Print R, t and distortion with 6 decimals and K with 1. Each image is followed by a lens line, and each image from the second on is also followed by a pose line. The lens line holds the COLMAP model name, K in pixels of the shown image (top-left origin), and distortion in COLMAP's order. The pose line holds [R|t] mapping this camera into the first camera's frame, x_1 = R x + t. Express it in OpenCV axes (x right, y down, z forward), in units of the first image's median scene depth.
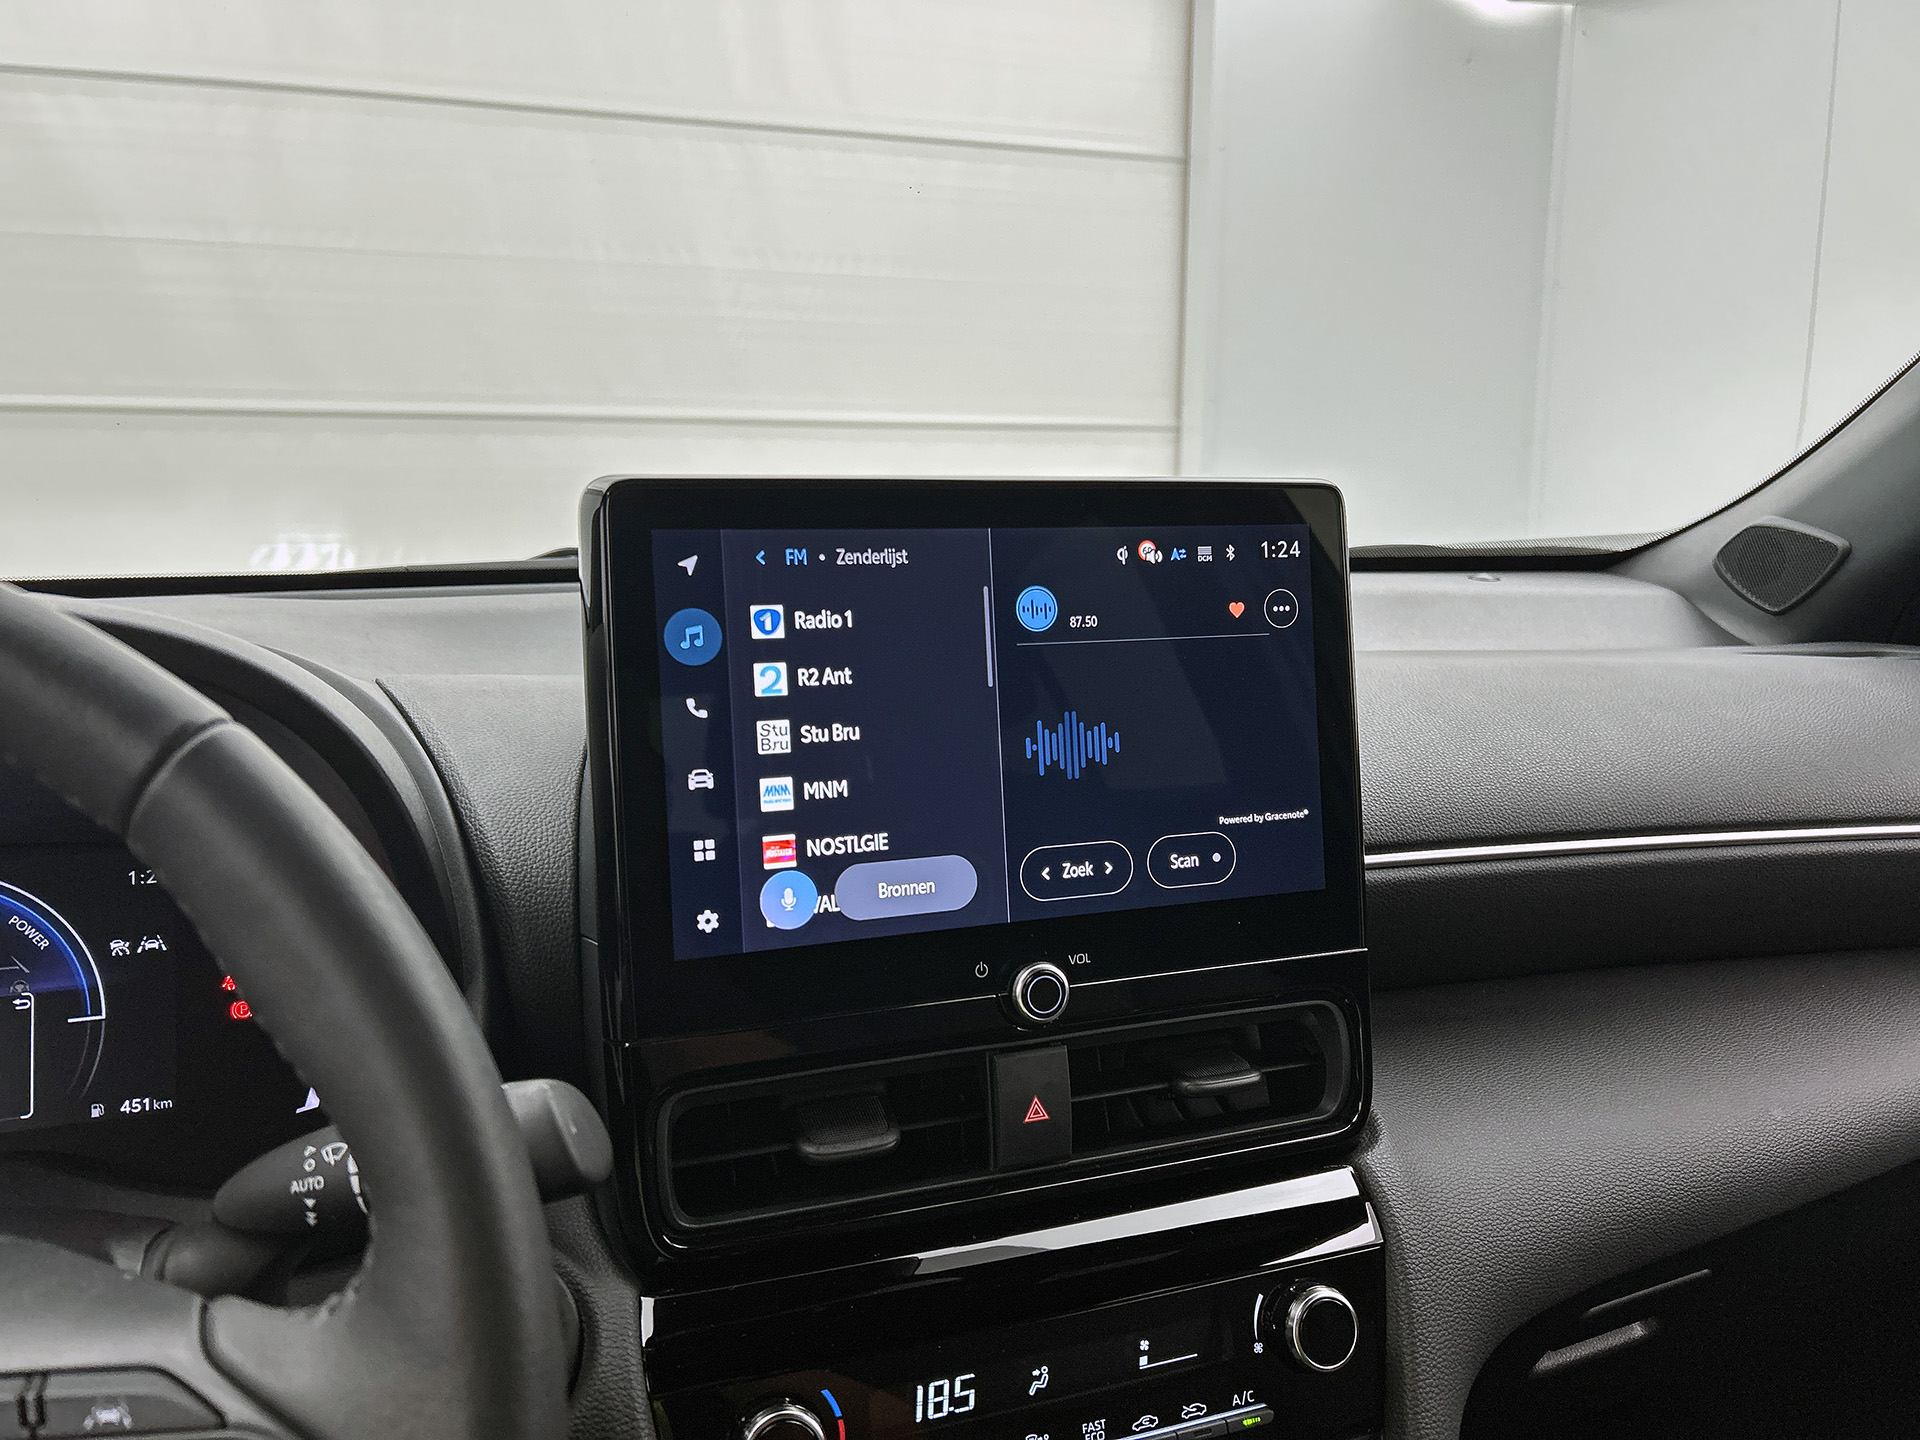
lens RADIAL K [[1479.8, 0, 959.3], [0, 1479.8, 724.2], [0, 0, 1]] dist [0.052392, -0.060204]
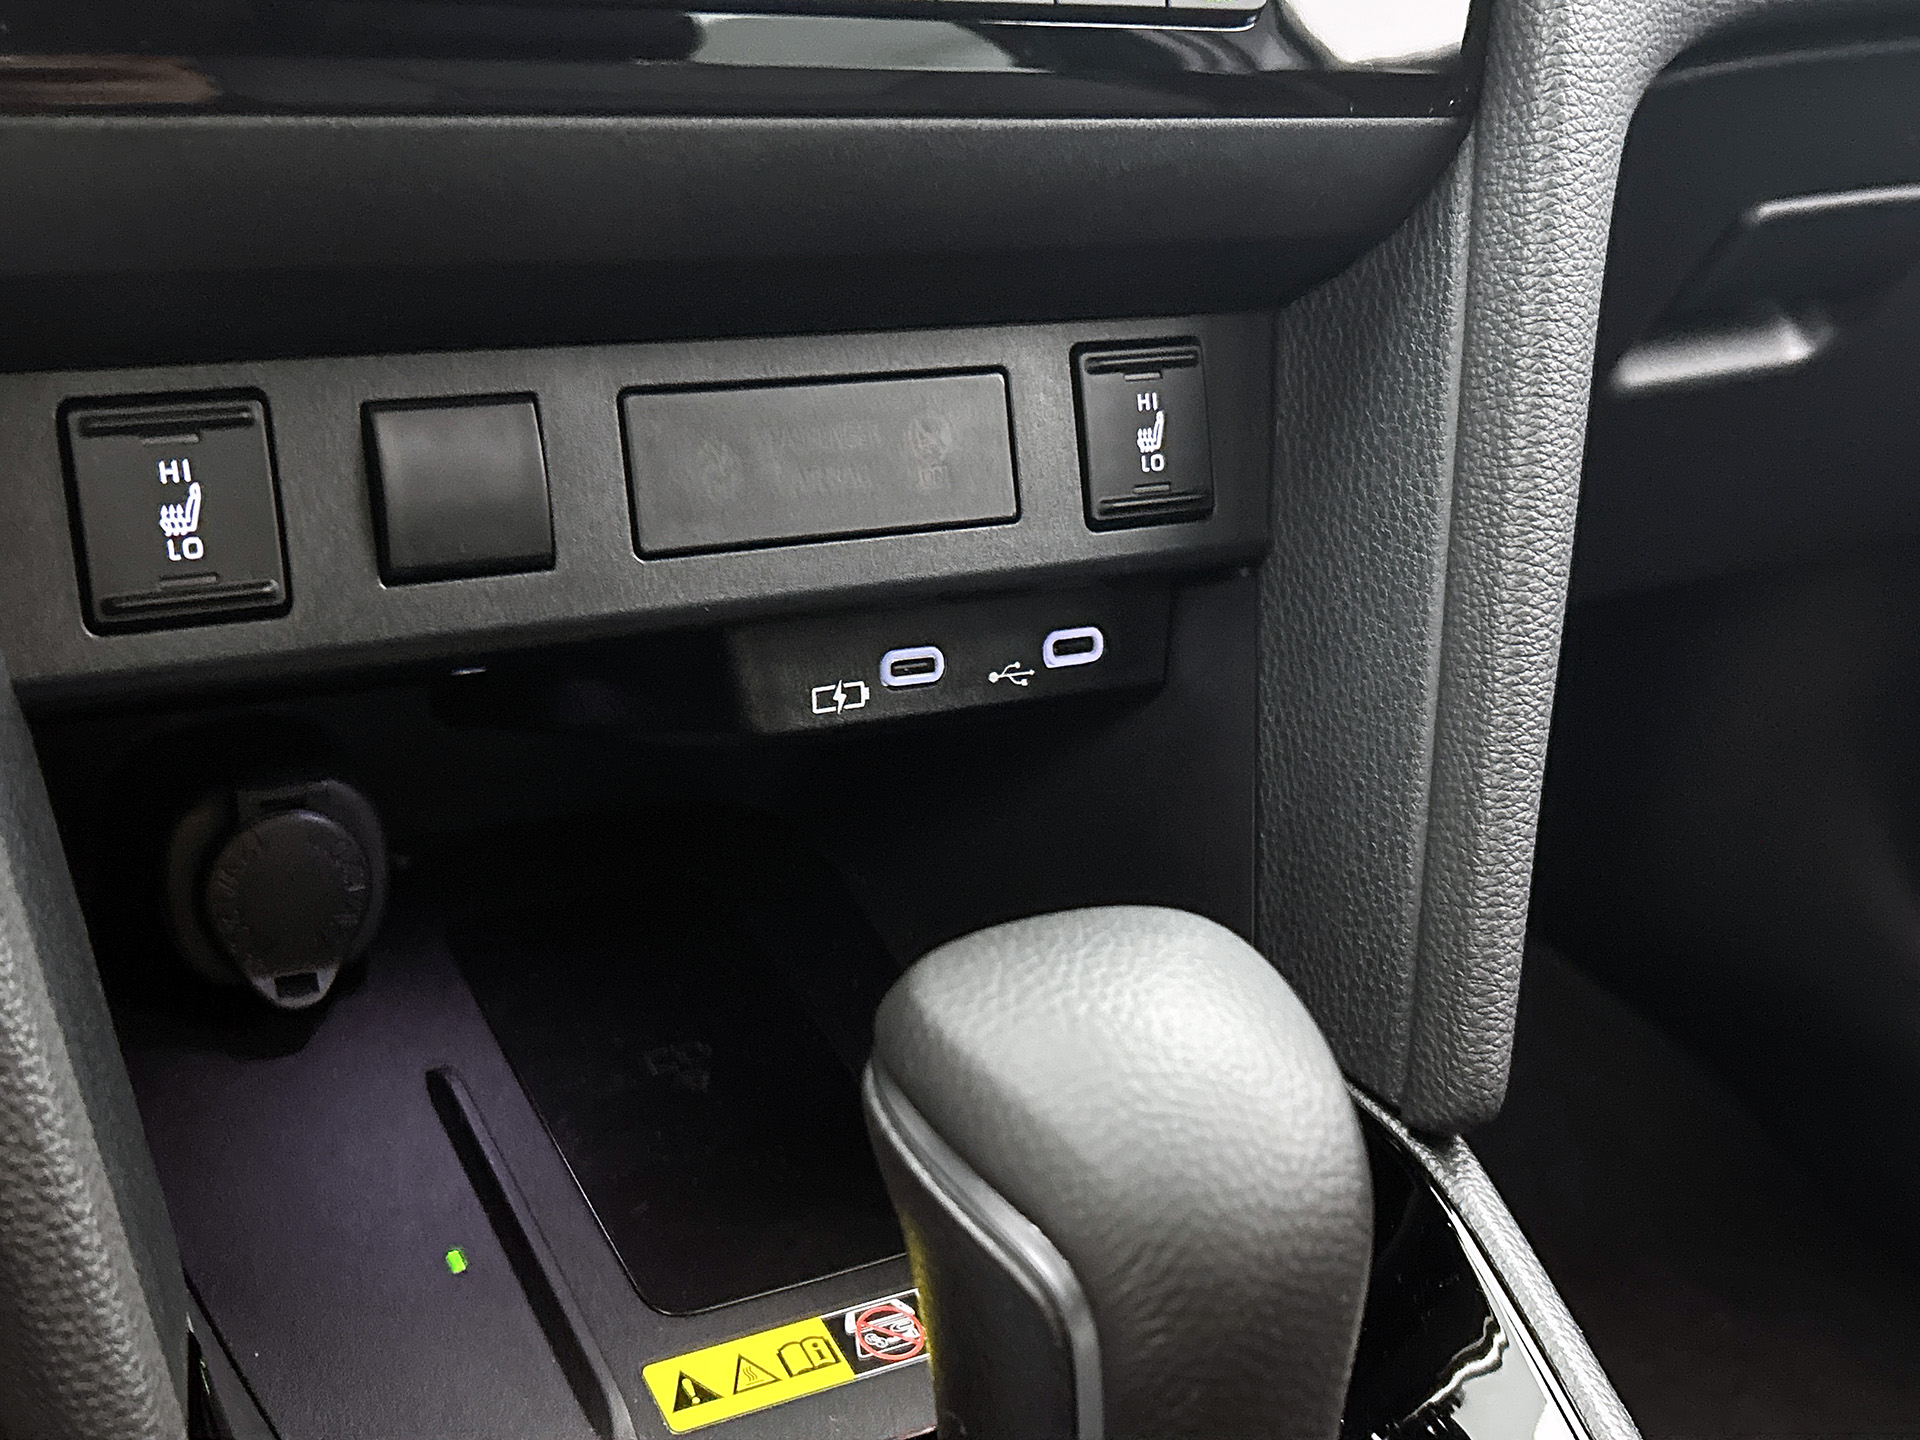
lens RADIAL K [[2260.4, 0, 939.7], [0, 2260.4, 727.1], [0, 0, 1]] dist [0.041994, 0.000000]
pose [[0.982133, 0.012072, 0.187803, -0.000711], [-0.060720, 0.964897, 0.255513, 0.493330], [-0.178126, -0.262351, 0.948390, 0.338397]]
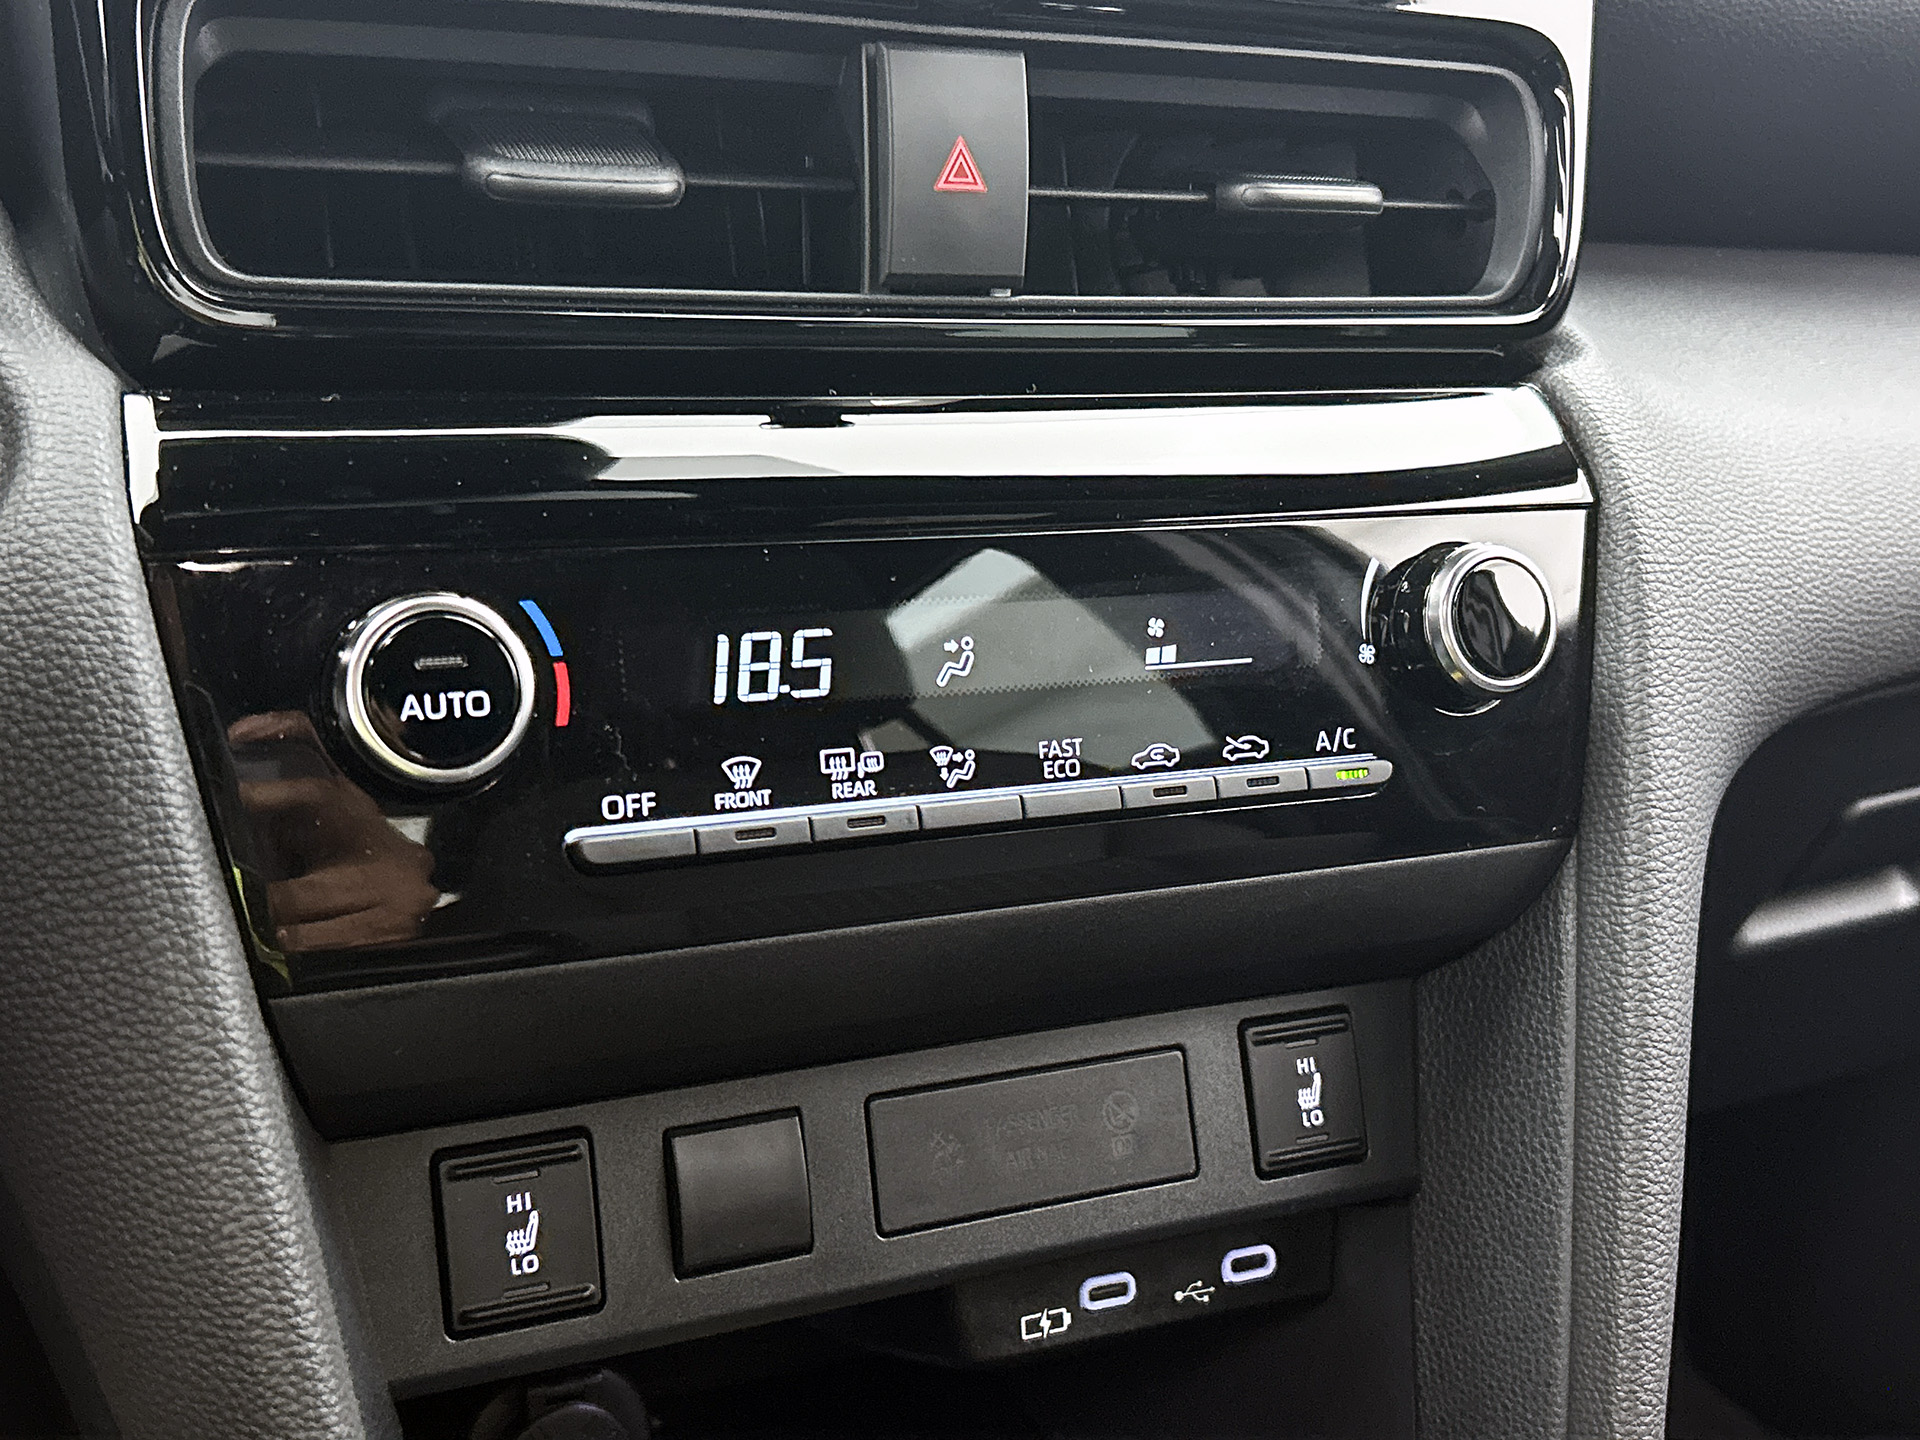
lens RADIAL K [[2260.4, 0, 959.8], [0, 2260.4, 728.0], [0, 0, 1]] dist [0.041994, 0.000000]
pose [[0.992728, 0.023615, 0.118043, -0.033124], [-0.037652, 0.992283, 0.118136, 0.352749], [-0.114342, -0.121722, 0.985956, 0.233193]]
